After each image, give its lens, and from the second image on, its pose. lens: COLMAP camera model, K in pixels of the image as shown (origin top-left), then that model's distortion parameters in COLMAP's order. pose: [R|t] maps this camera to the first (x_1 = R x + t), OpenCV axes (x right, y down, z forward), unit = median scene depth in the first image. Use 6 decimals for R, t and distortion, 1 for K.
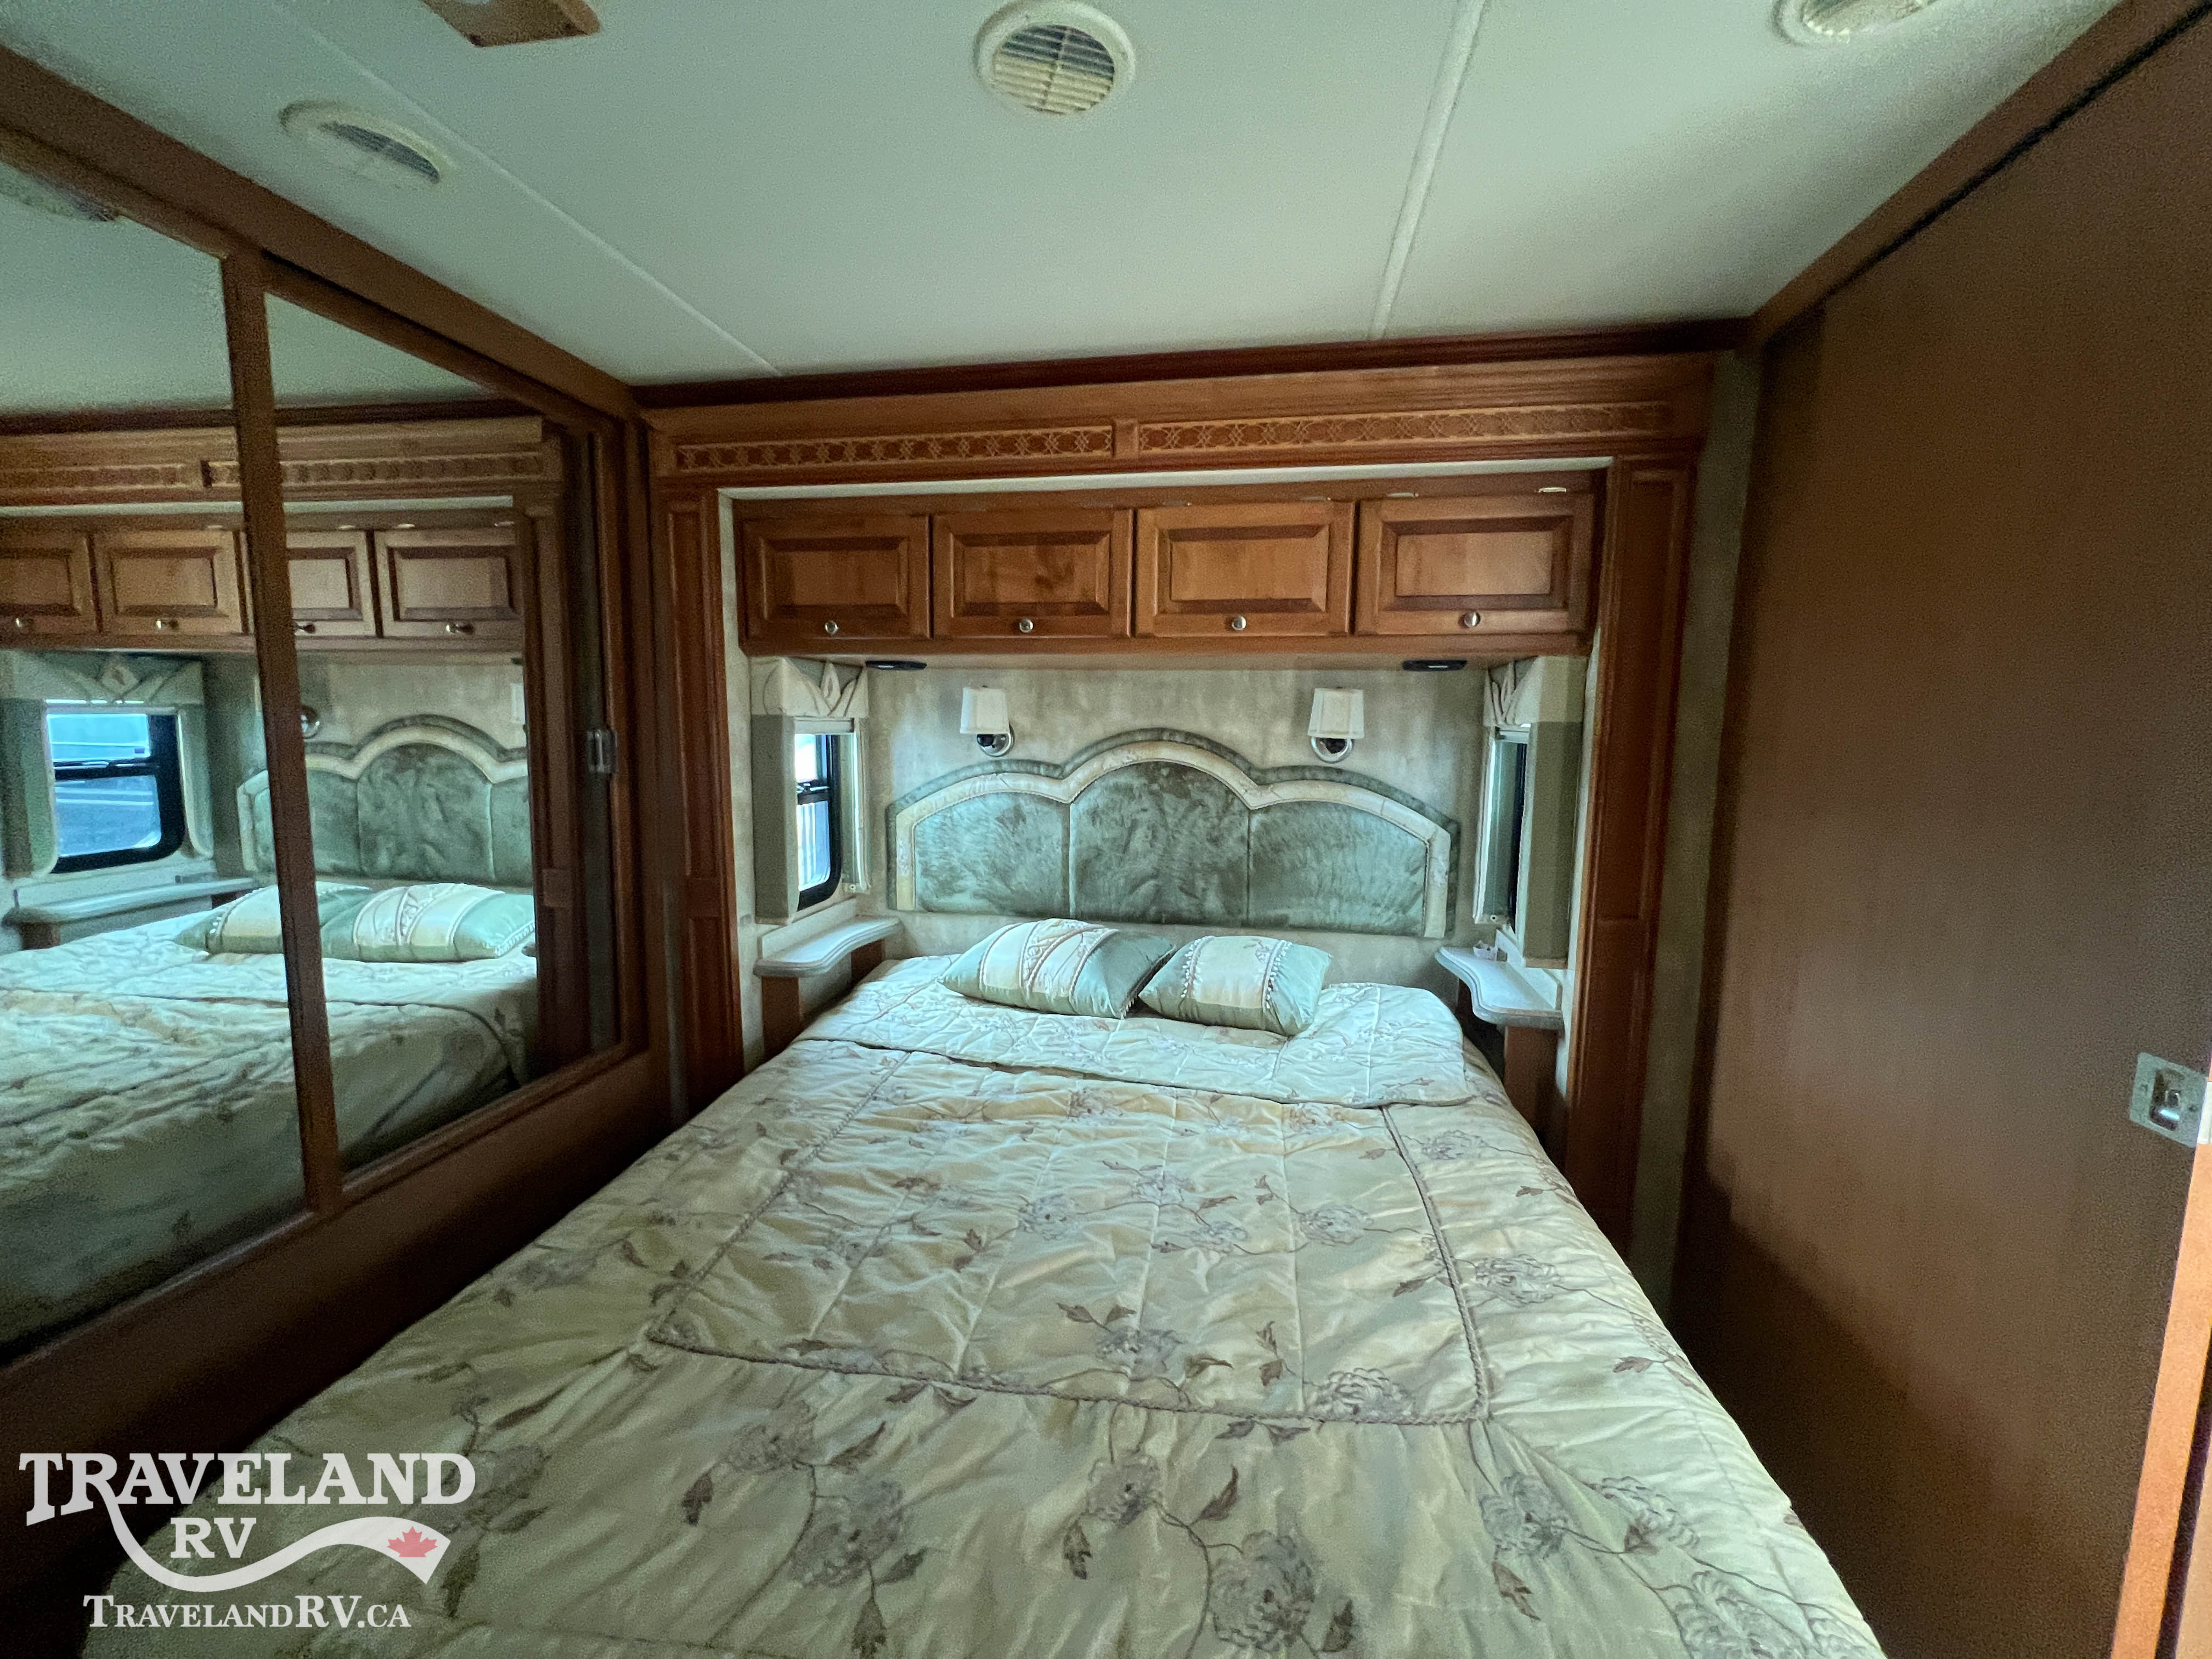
lens RADIAL K [[888.0, 0, 1106.2], [0, 888.0, 827.8], [0, 0, 1]] dist [-0.003489, 0.000385]
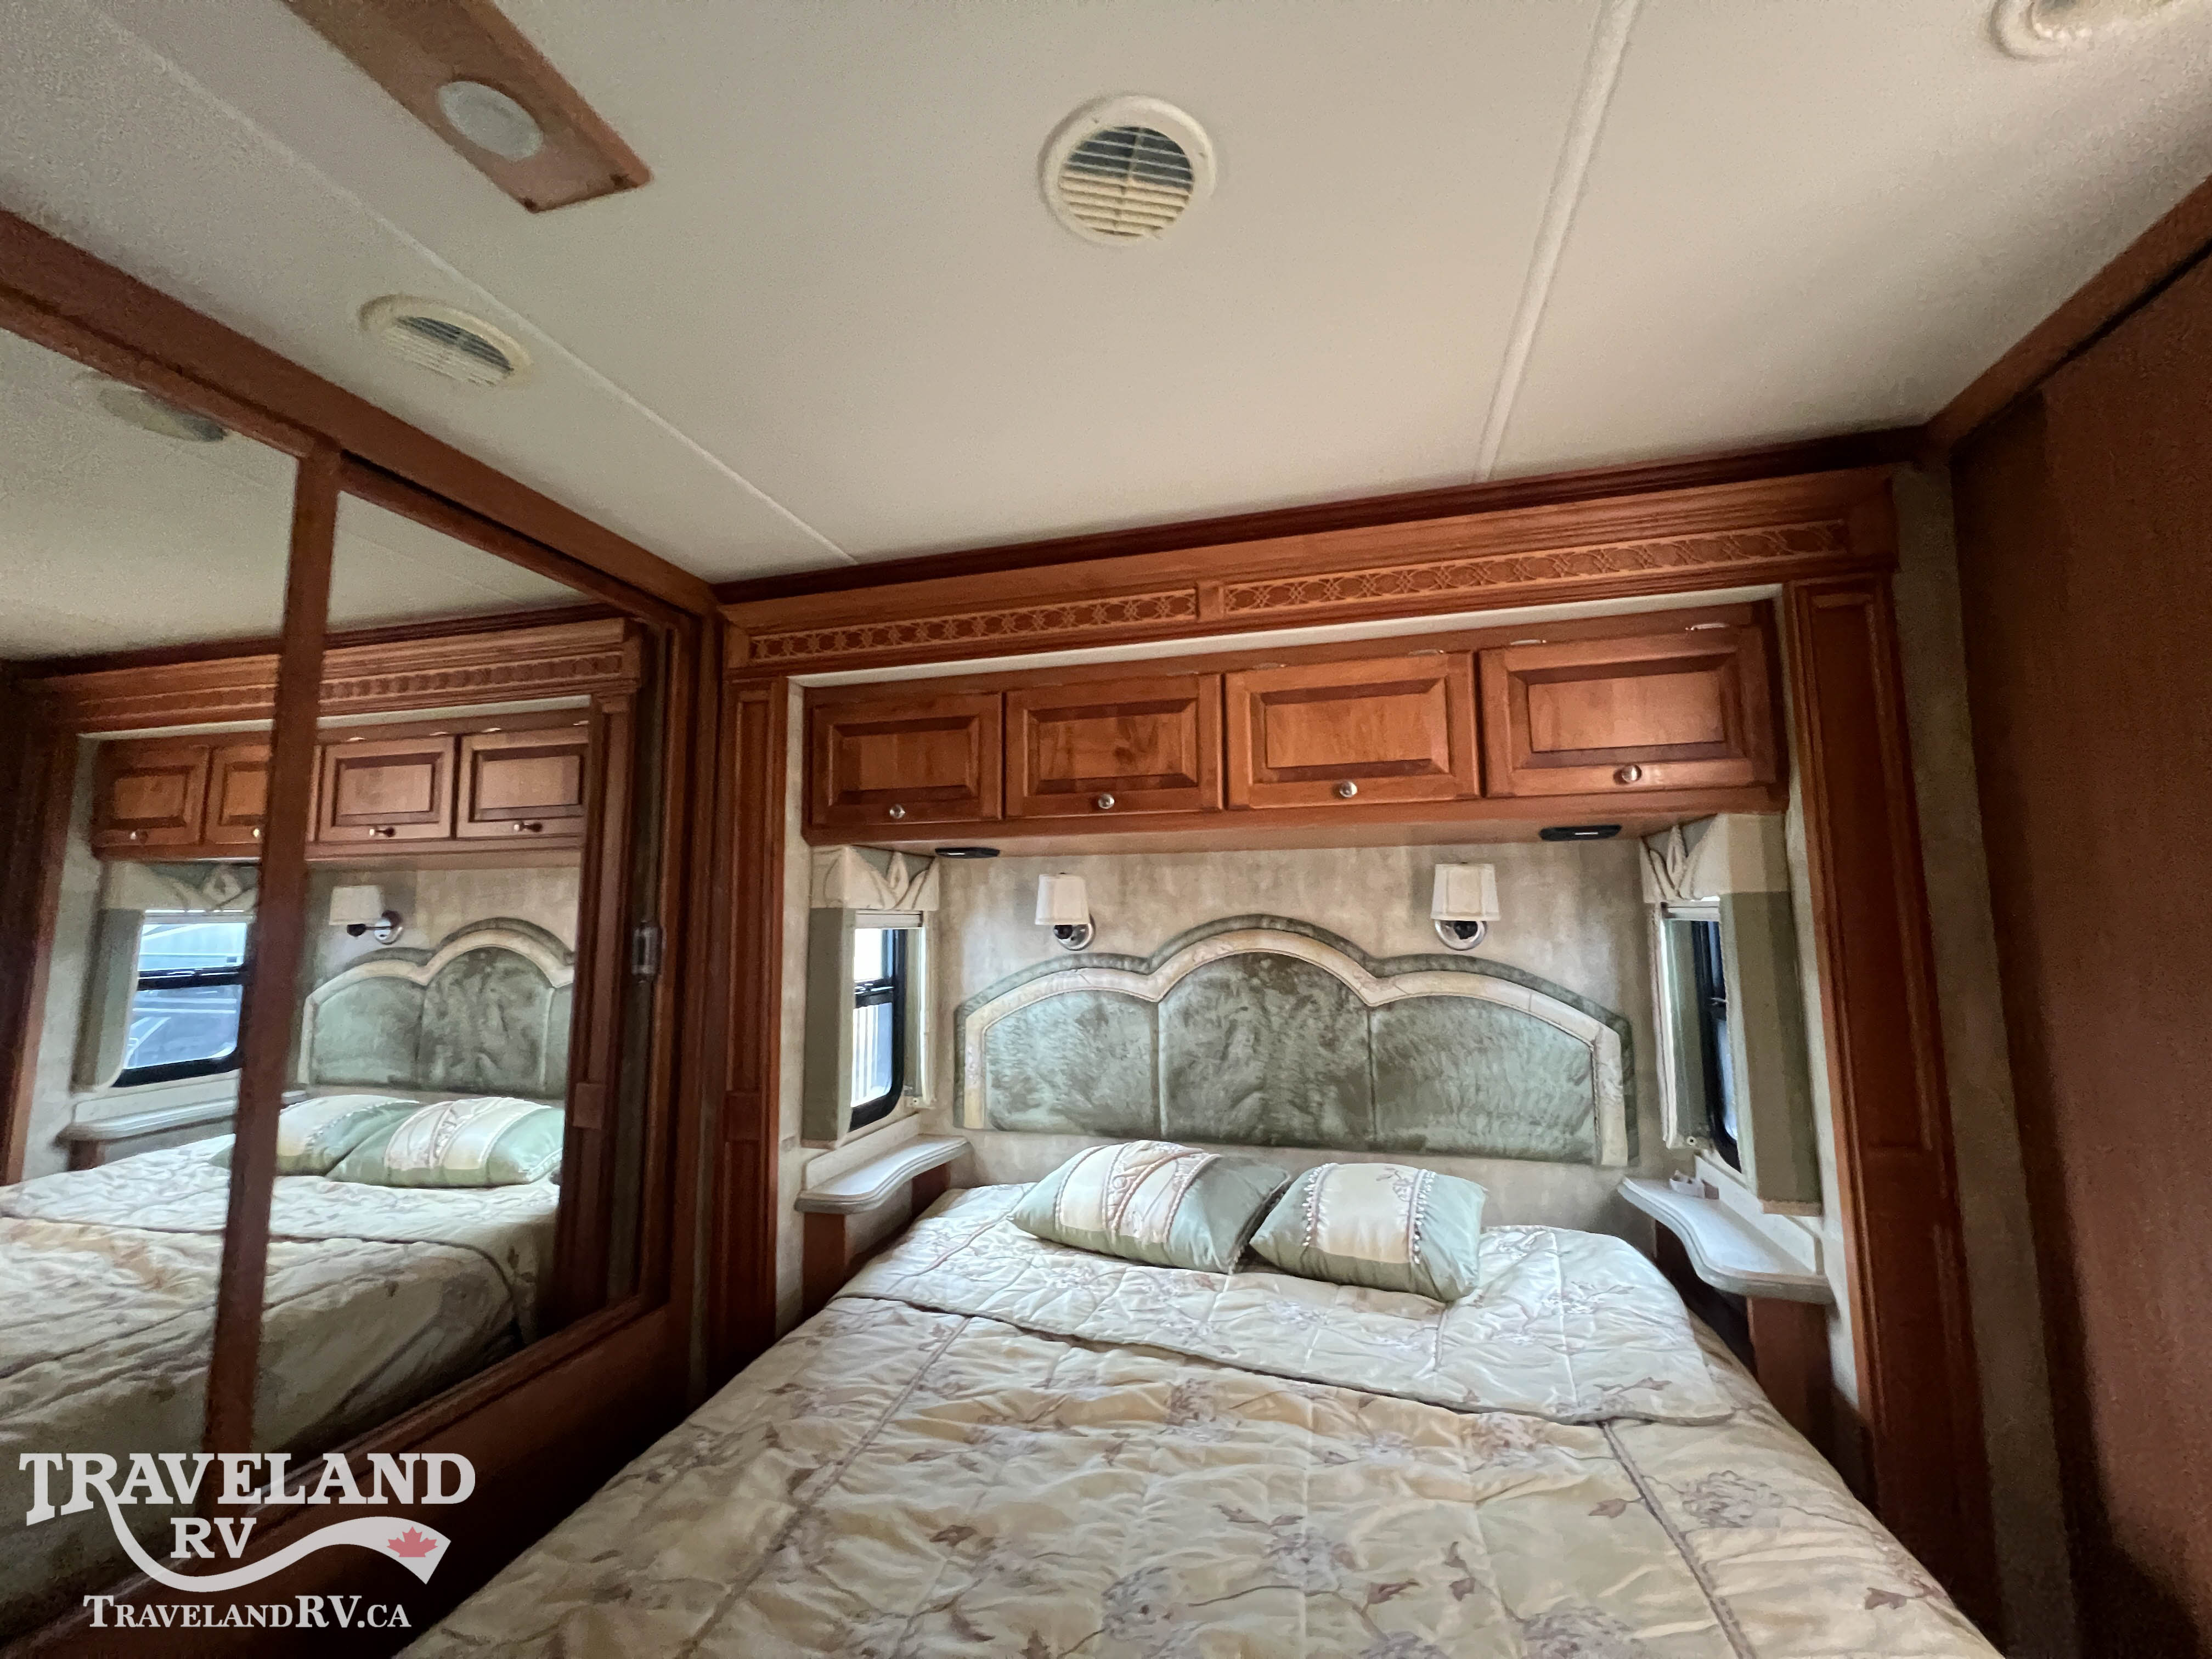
lens RADIAL K [[887.1, 0, 1096.8], [0, 887.1, 826.1], [0, 0, 1]] dist [-0.004110, -0.000265]
pose [[0.994368, -0.032508, -0.100873, -0.009134], [0.009328, 0.974946, -0.222245, -0.003323], [0.105570, 0.220052, 0.969759, 0.126772]]
